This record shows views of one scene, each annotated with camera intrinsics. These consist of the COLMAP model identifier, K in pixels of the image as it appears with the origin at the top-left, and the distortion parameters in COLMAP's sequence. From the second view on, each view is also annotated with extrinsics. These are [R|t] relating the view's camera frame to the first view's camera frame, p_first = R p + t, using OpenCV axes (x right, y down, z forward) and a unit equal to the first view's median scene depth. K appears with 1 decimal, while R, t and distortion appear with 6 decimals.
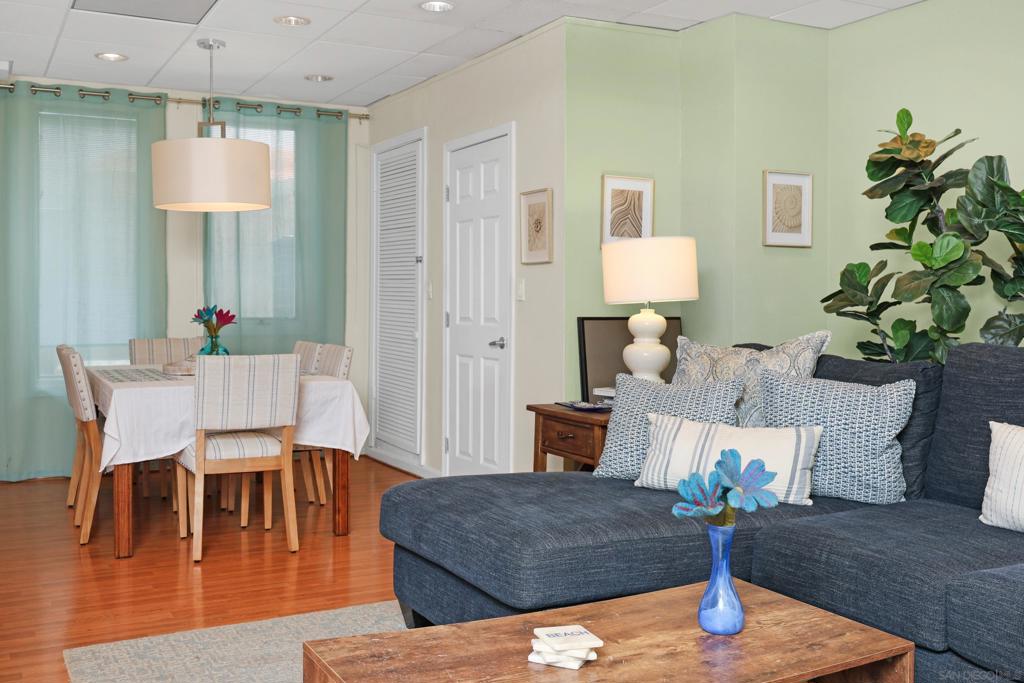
lens RADIAL K [[1066.3, 0, 511.3], [0, 1066.3, 312.6], [0, 0, 1]] dist [-0.013075, 0.000000]
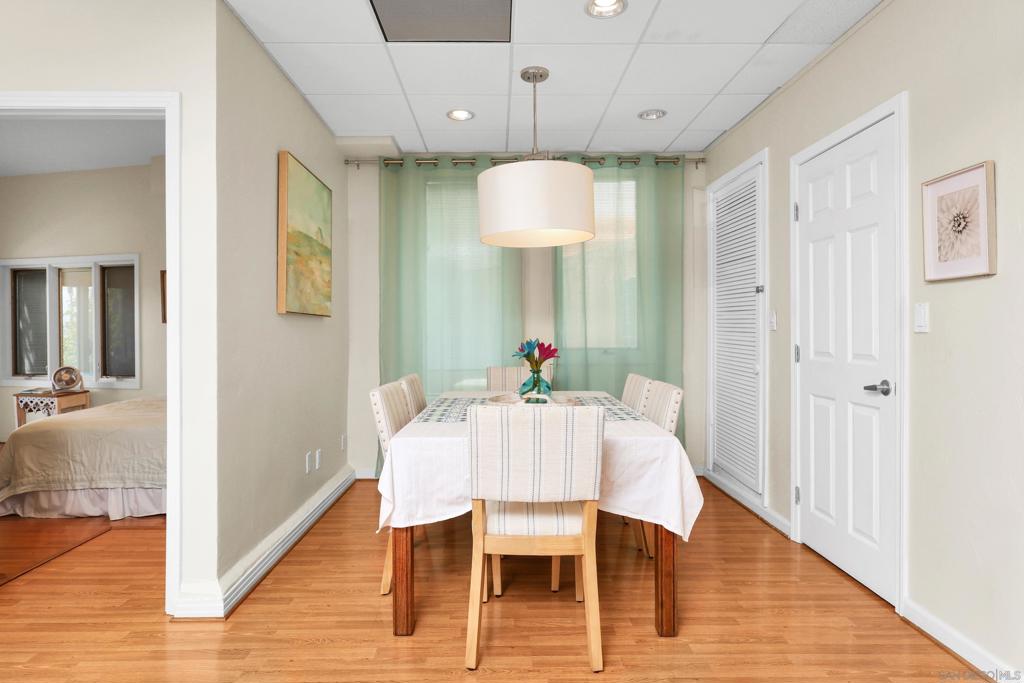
lens RADIAL K [[562.2, 0, 509.9], [0, 562.2, 329.3], [0, 0, 1]] dist [-0.002643, -0.002567]
pose [[0.888313, -0.006755, -0.459189, -0.071198], [0.000508, 0.999906, -0.013726, -0.009310], [0.459238, 0.011959, 0.888233, 0.585681]]
